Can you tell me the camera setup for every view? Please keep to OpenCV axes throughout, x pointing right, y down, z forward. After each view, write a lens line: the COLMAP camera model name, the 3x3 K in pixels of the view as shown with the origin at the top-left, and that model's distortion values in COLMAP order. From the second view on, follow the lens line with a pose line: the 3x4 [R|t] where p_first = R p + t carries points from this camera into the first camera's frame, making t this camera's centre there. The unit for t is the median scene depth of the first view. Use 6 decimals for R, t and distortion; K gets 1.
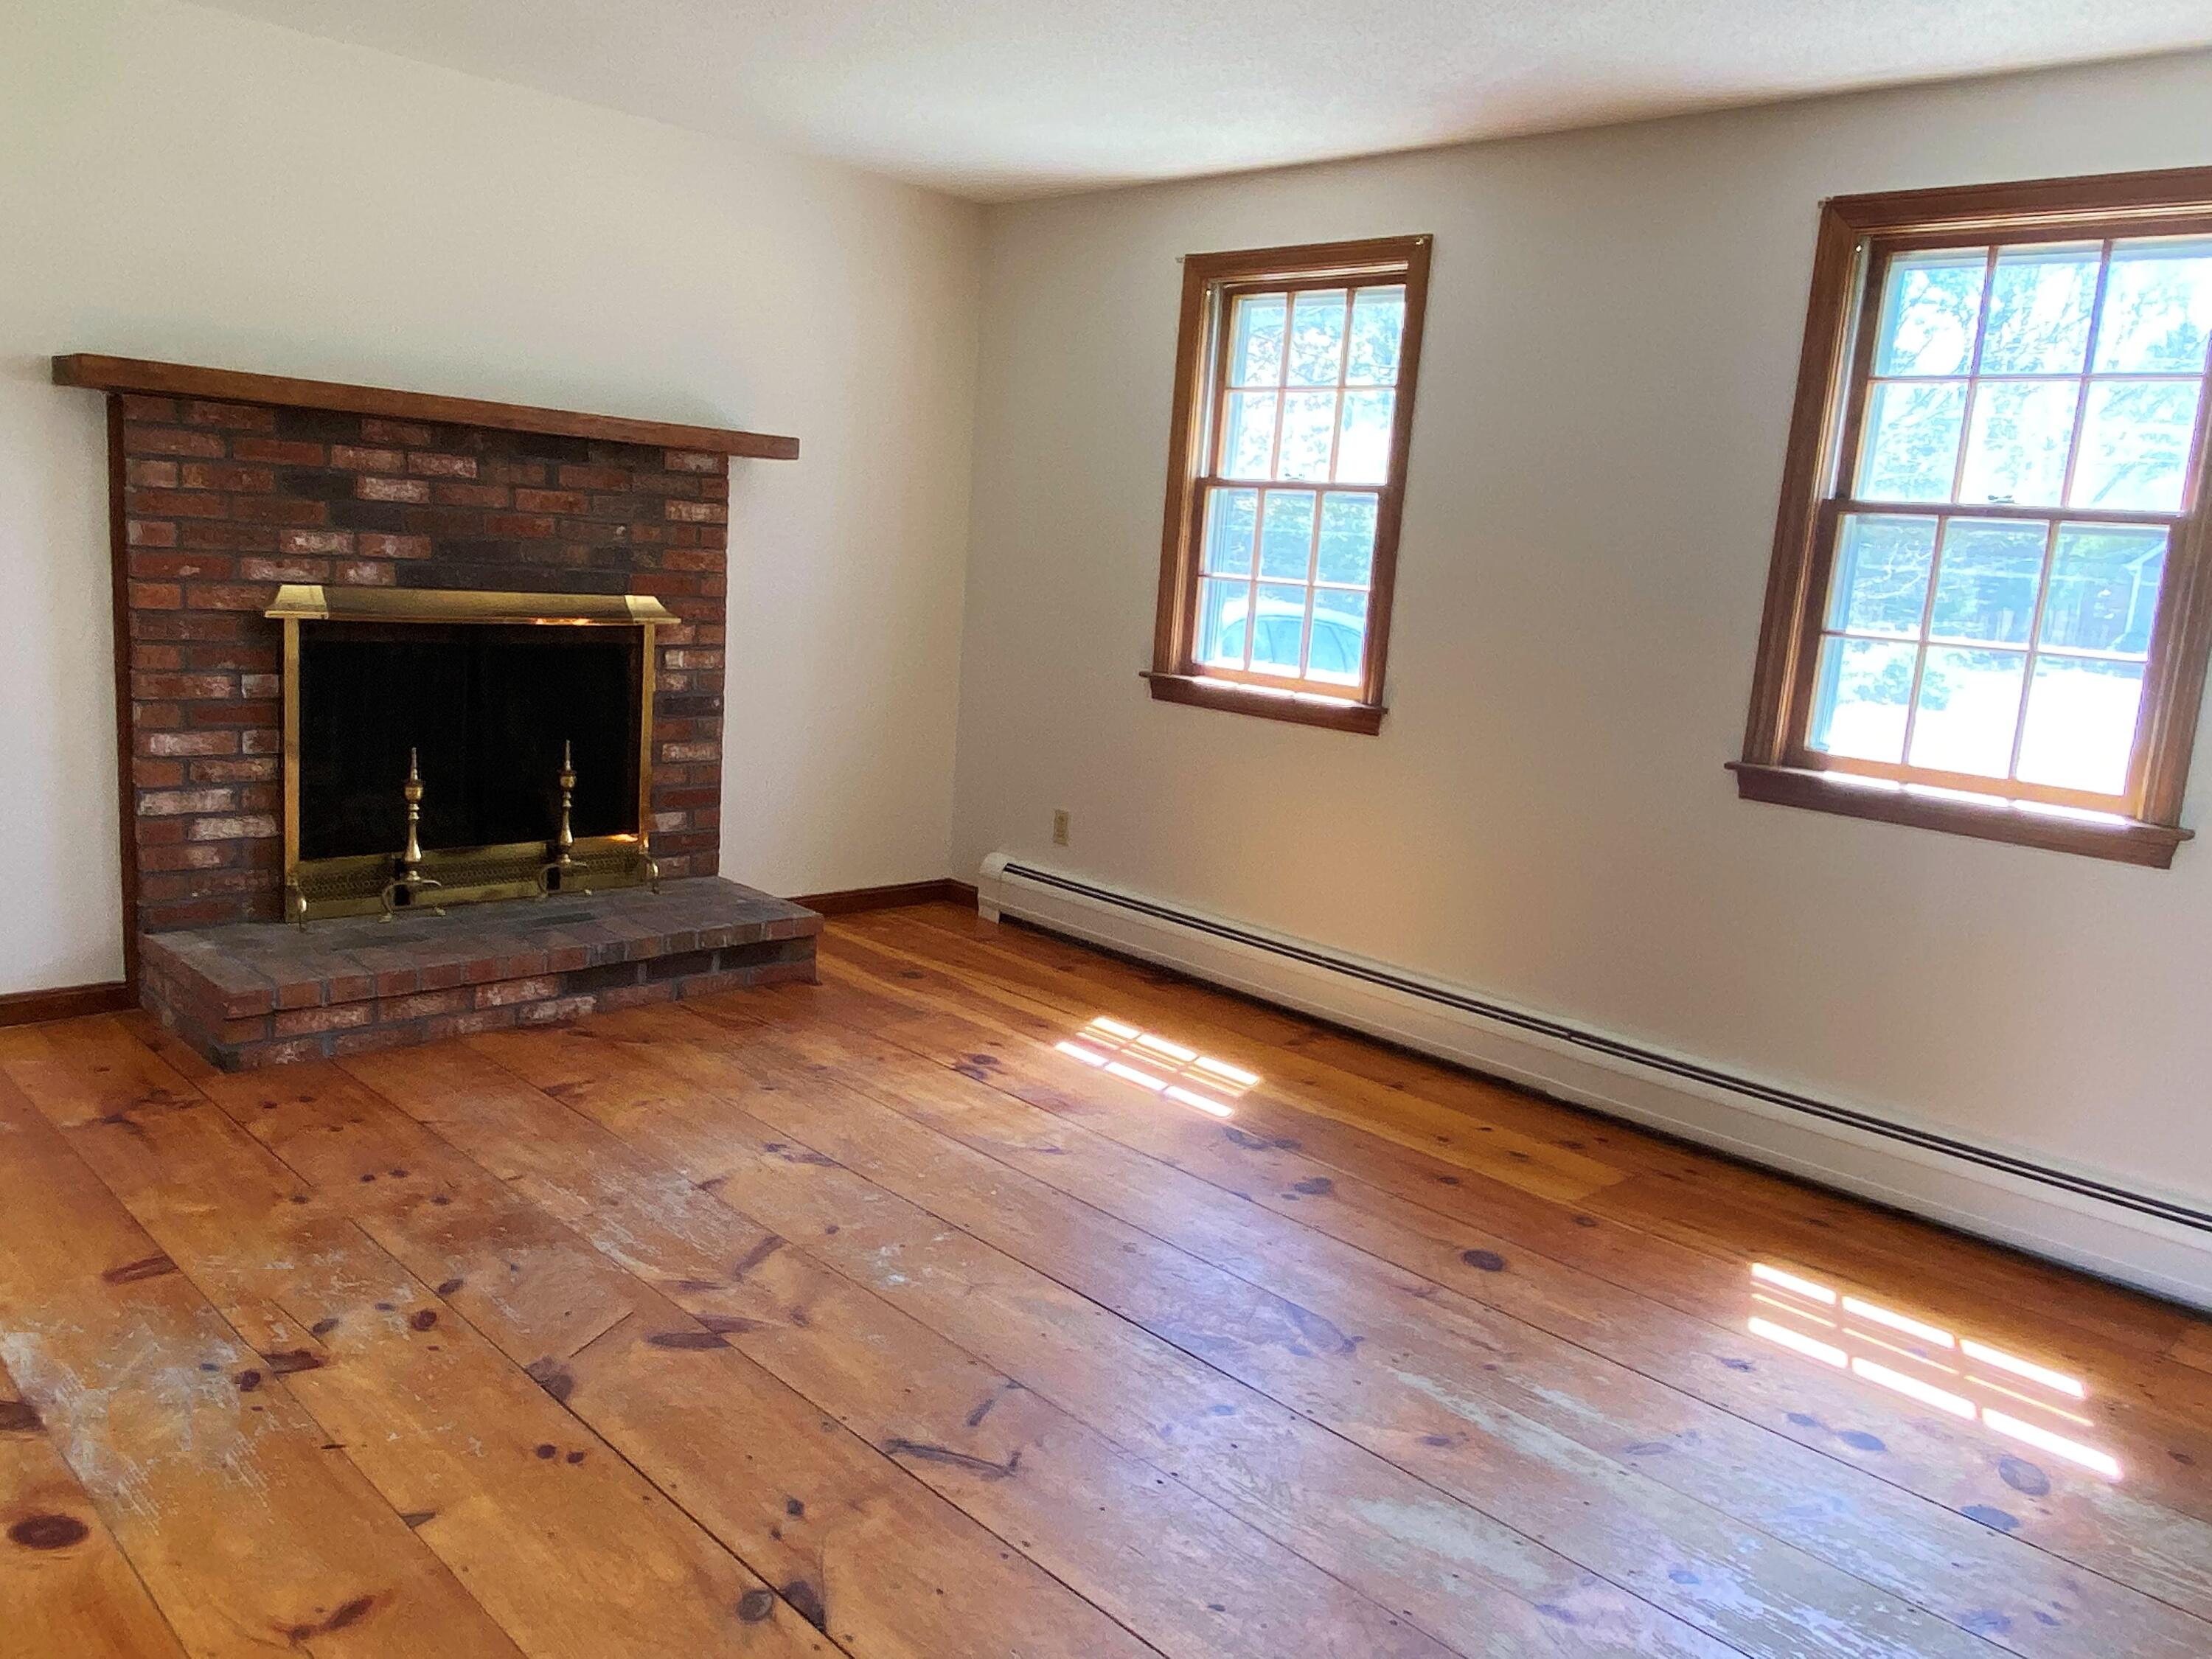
lens RADIAL K [[1664.0, 0, 1099.9], [0, 1664.0, 833.0], [0, 0, 1]] dist [0.095551, -0.108845]
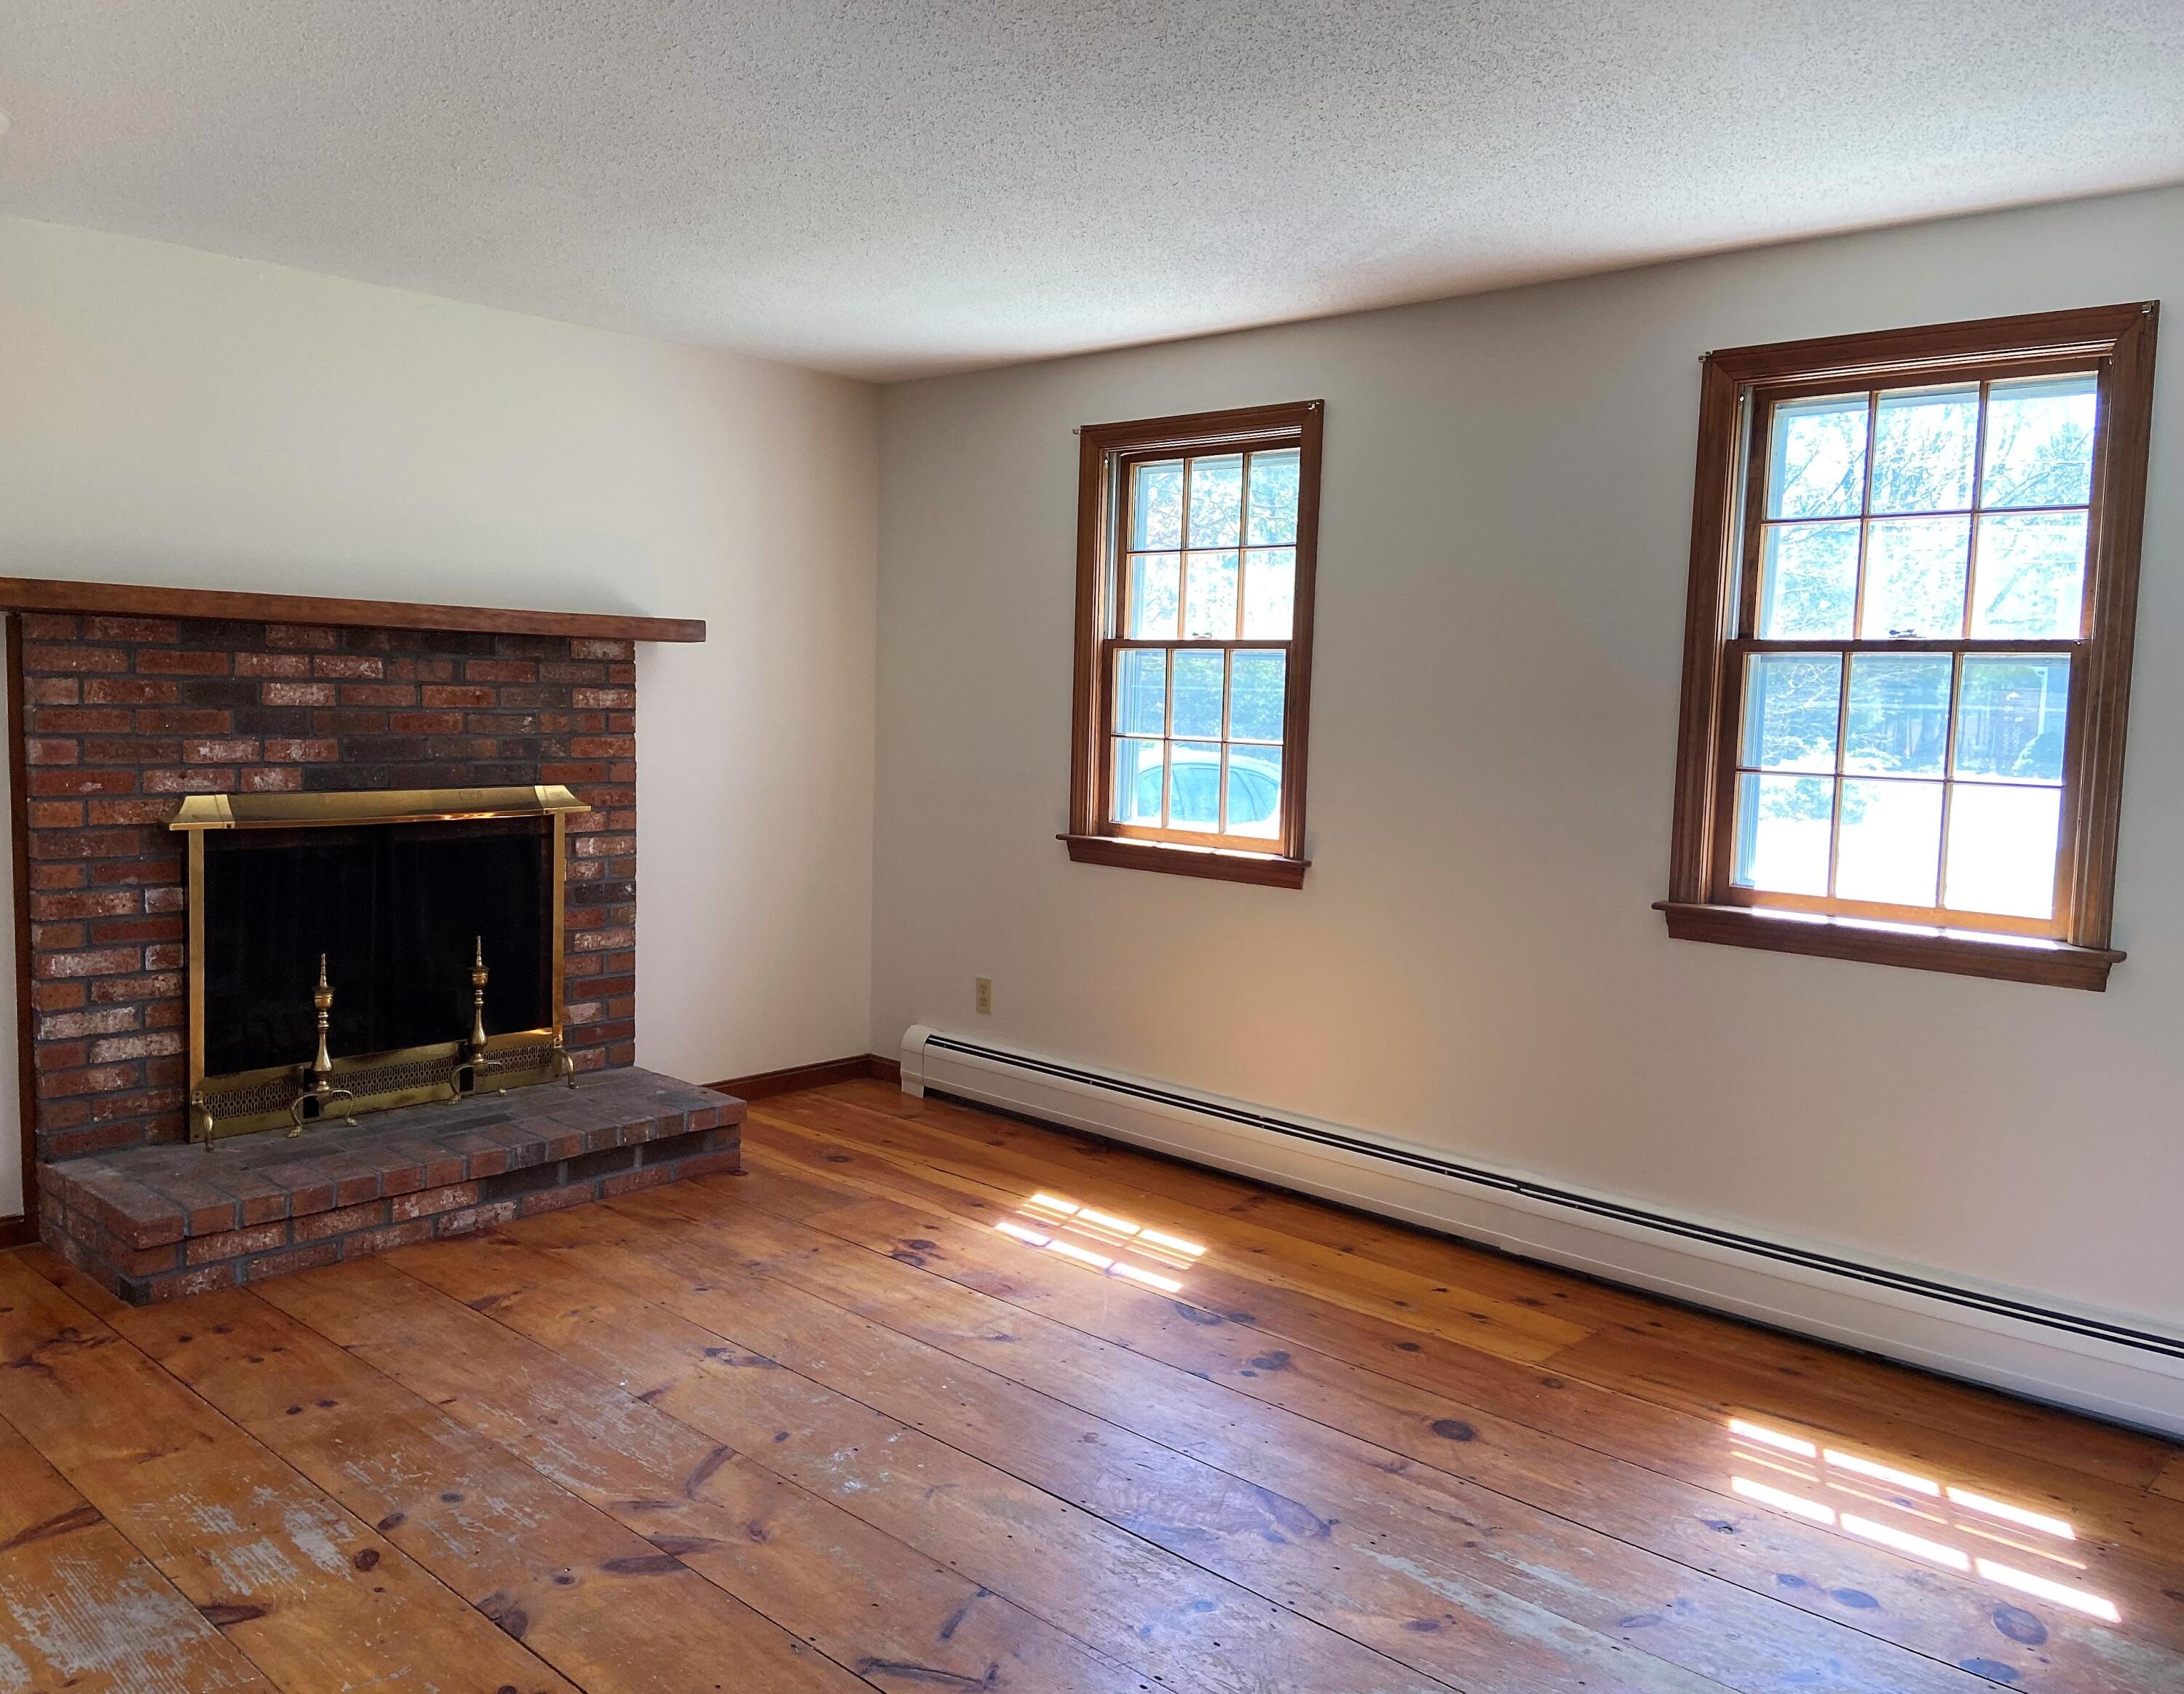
lens RADIAL K [[1726.0, 0, 1043.5], [0, 1726.0, 845.4], [0, 0, 1]] dist [0.114333, -0.126725]
pose [[0.998462, -0.048704, 0.026496, -0.015125], [0.050720, 0.995371, -0.081640, -0.009365], [-0.022397, 0.082858, 0.996310, -0.026853]]
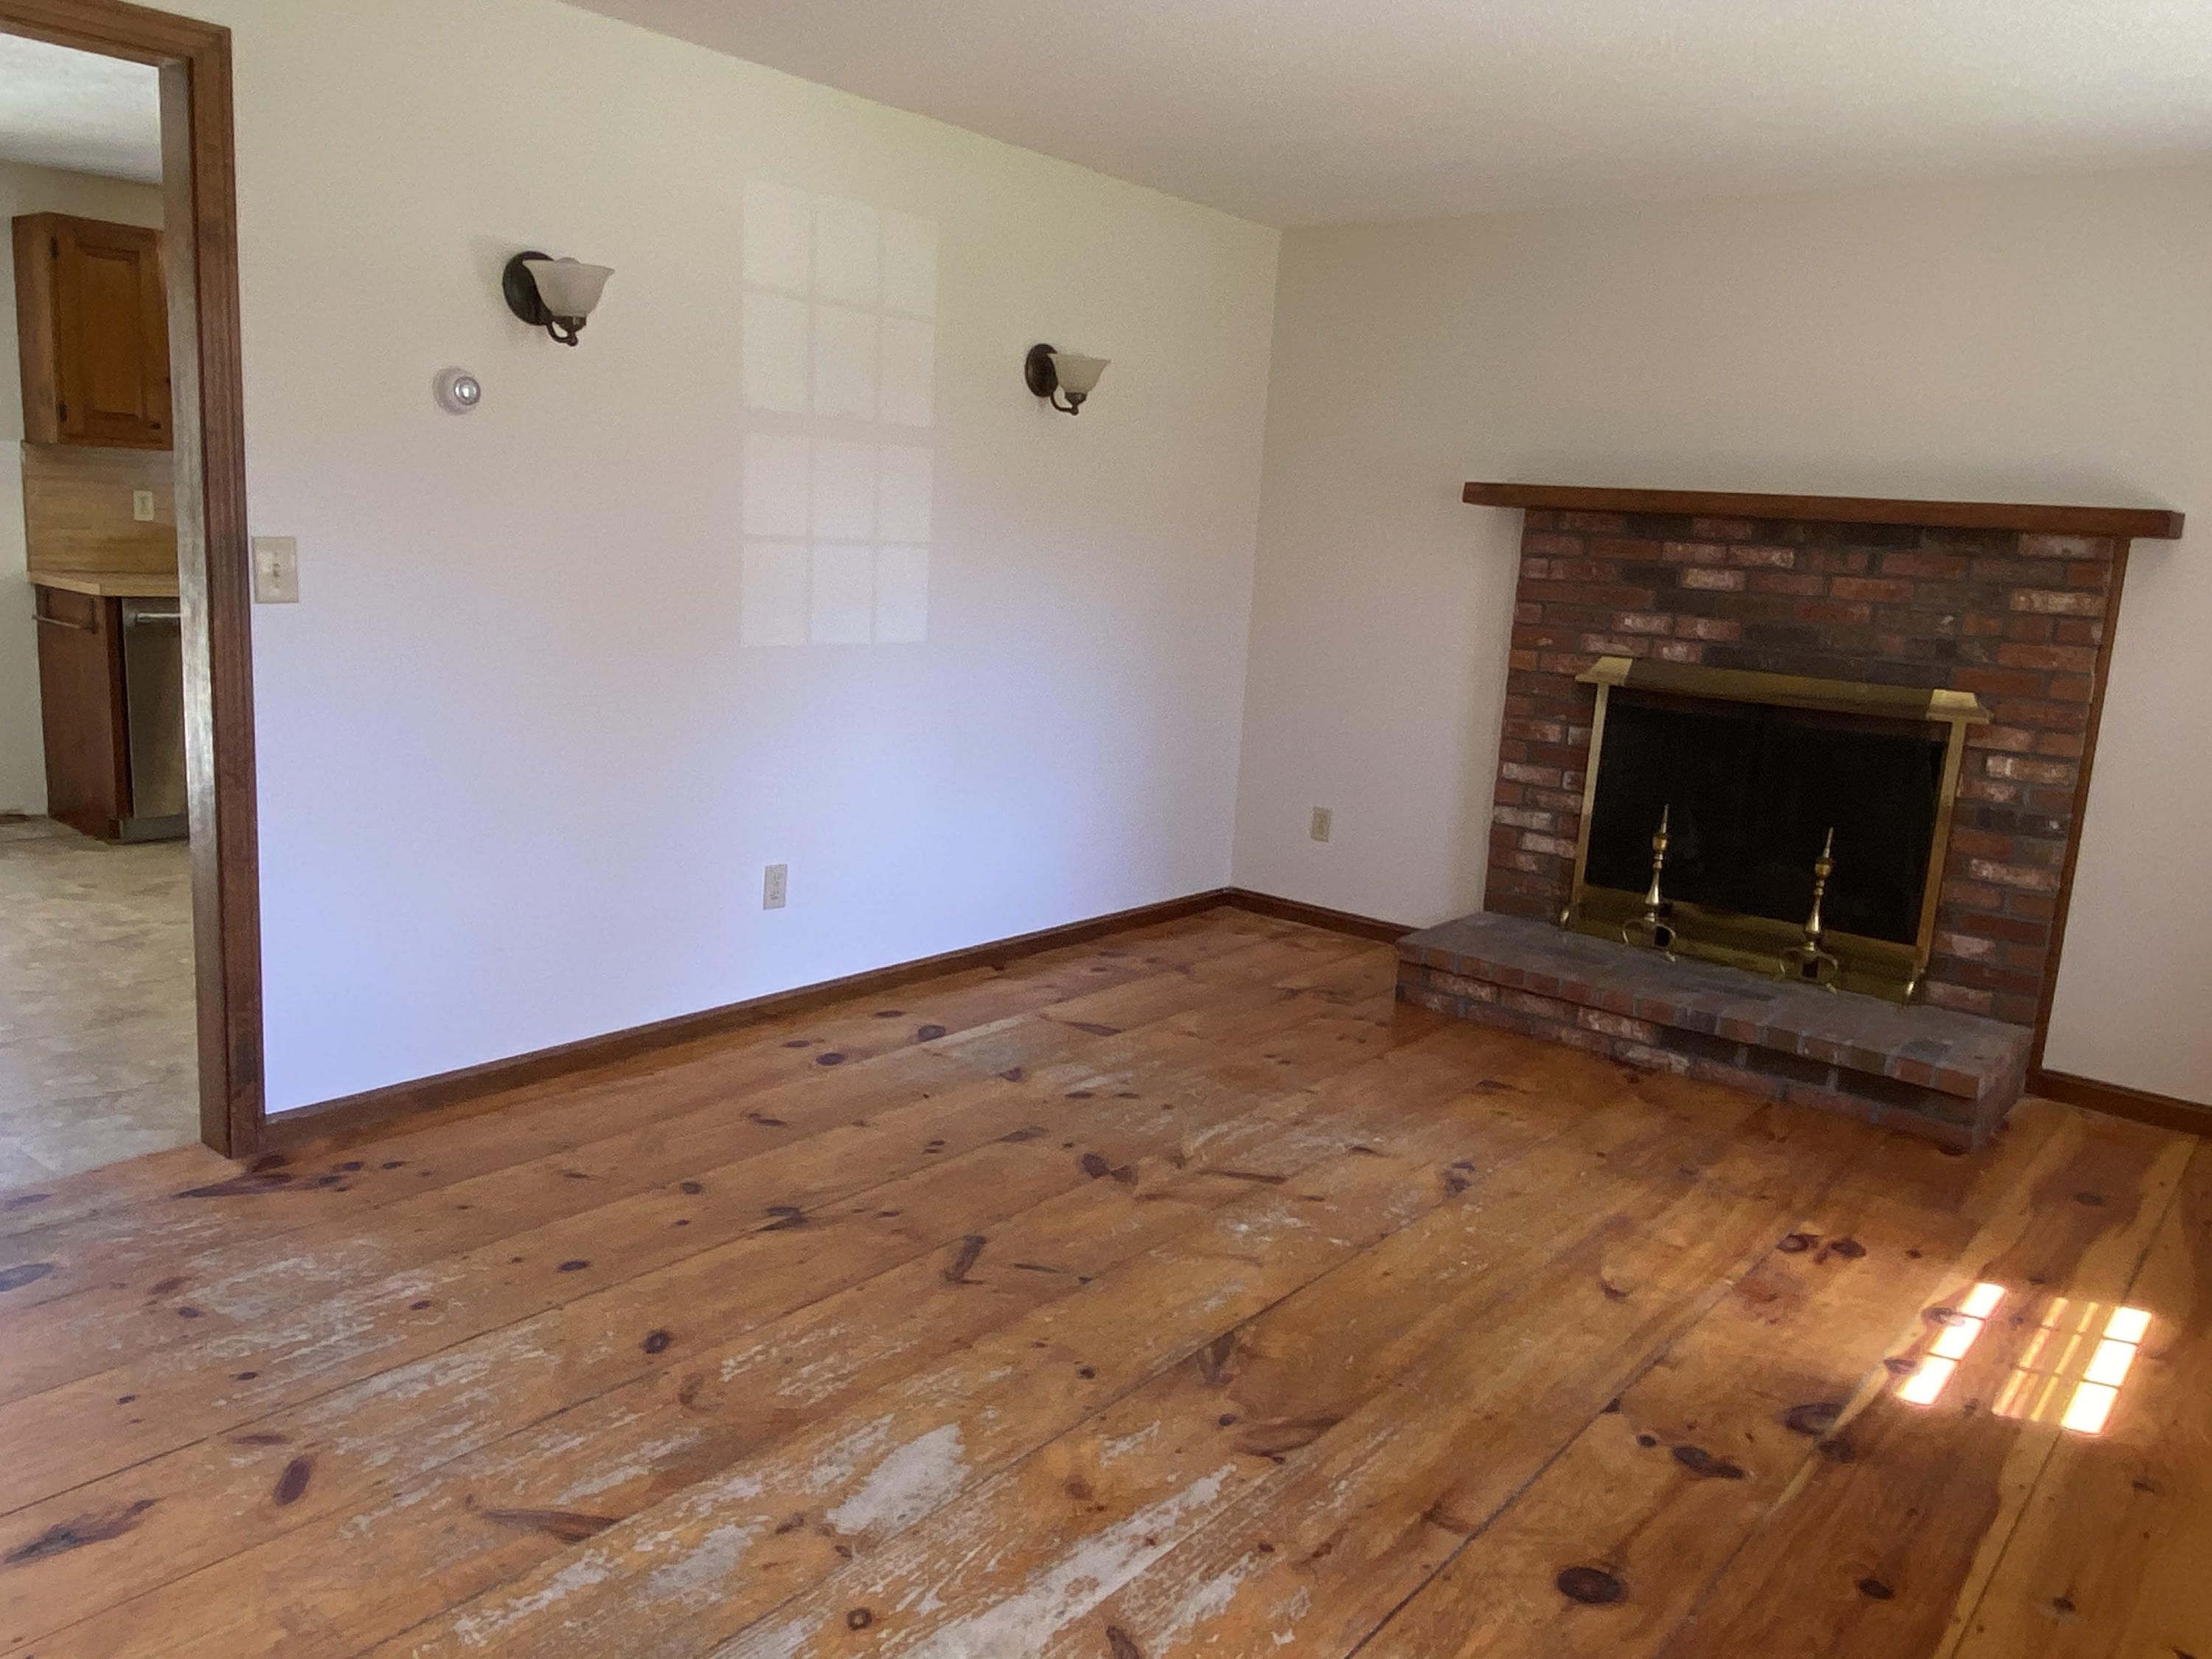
lens RADIAL K [[1664.0, 0, 1105.3], [0, 1664.0, 832.2], [0, 0, 1]] dist [0.095551, -0.108845]
pose [[0.113220, 0.124335, -0.985760, 0.693031], [-0.228704, 0.968759, 0.095922, -0.057517], [0.966890, 0.214587, 0.138119, 0.513181]]
